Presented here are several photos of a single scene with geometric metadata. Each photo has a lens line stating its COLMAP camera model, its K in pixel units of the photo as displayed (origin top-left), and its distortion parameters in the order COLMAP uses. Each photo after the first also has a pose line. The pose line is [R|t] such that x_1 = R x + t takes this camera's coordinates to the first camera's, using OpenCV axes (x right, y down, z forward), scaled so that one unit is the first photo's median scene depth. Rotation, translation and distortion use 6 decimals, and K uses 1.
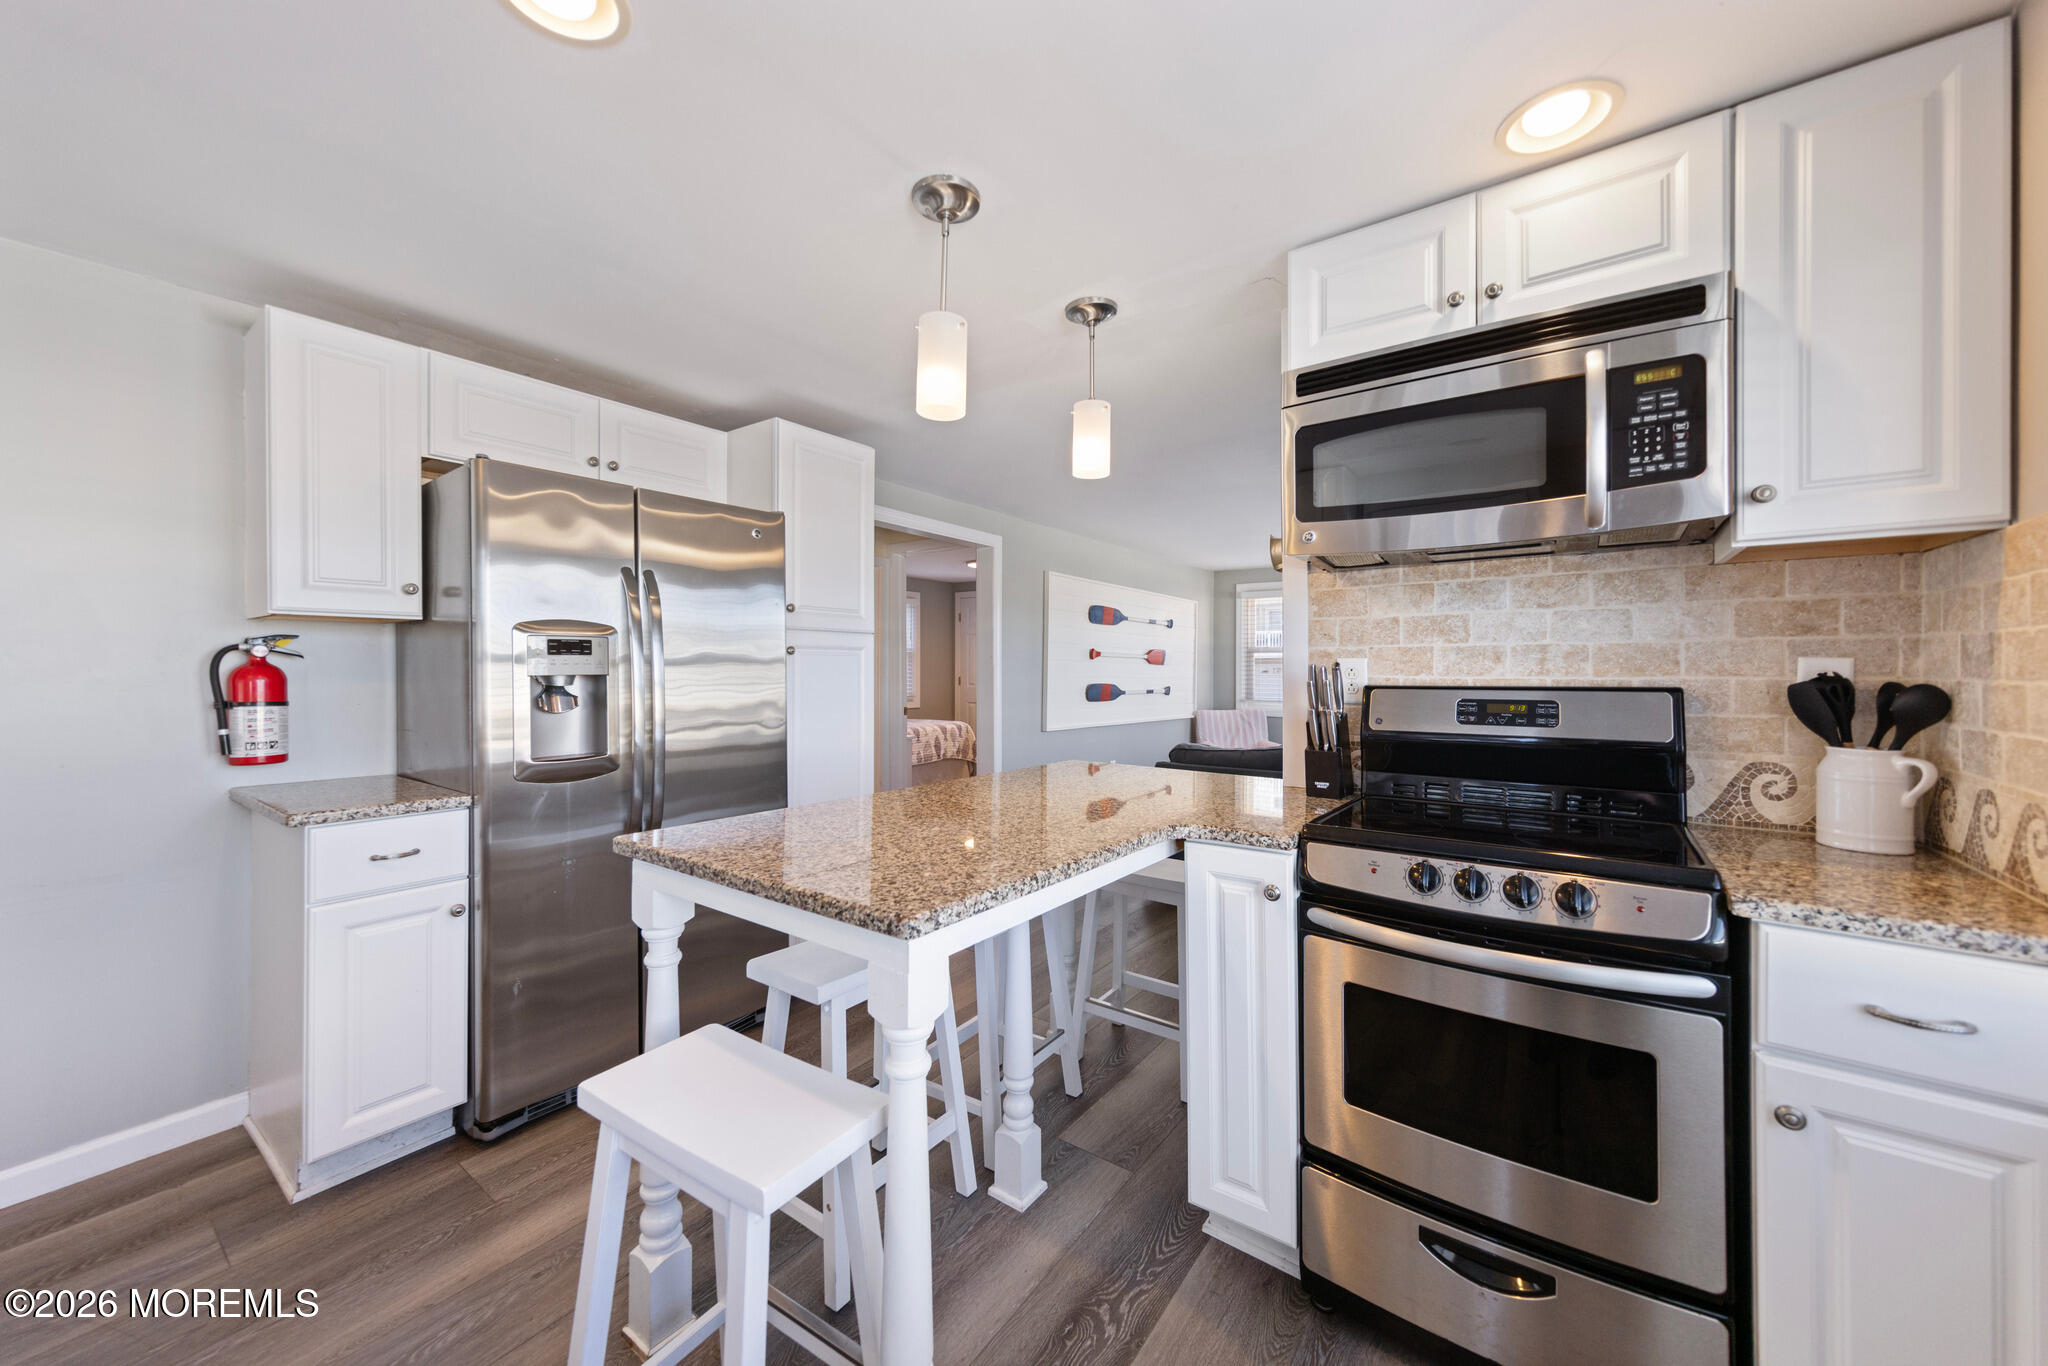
lens RADIAL K [[750.6, 0, 1033.3], [0, 750.6, 673.3], [0, 0, 1]] dist [-0.002868, -0.000062]
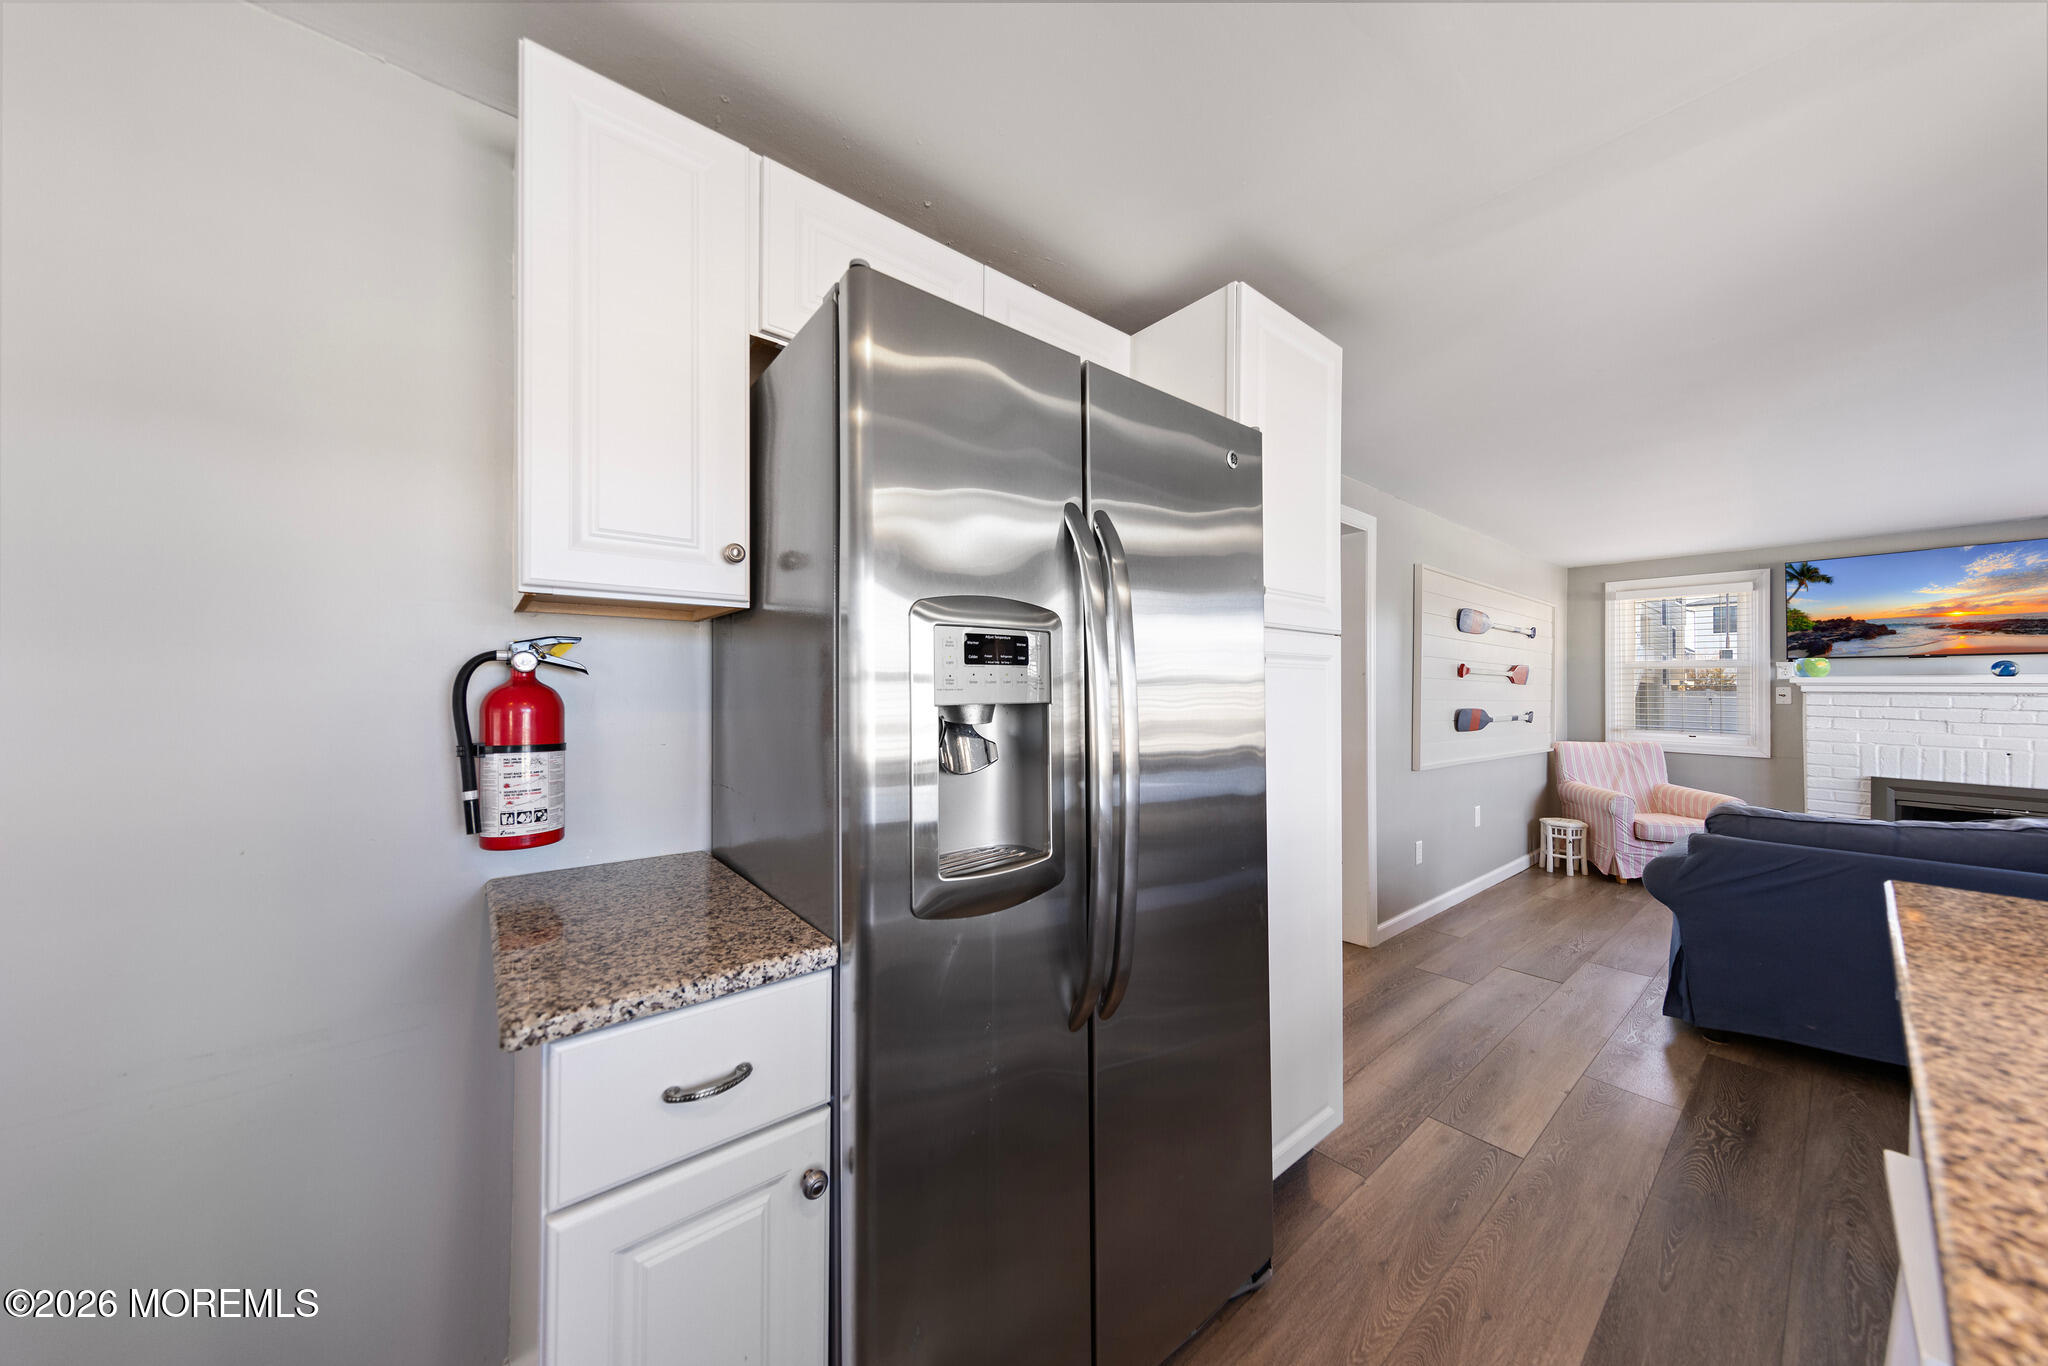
lens RADIAL K [[680.1, 0, 1019.8], [0, 680.1, 687.3], [0, 0, 1]] dist [0.003323, 0.000050]
pose [[0.961791, 0.000872, -0.273783, -0.481795], [-0.003053, 0.999967, -0.007540, -0.005784], [0.273768, 0.008088, 0.961762, 0.563661]]
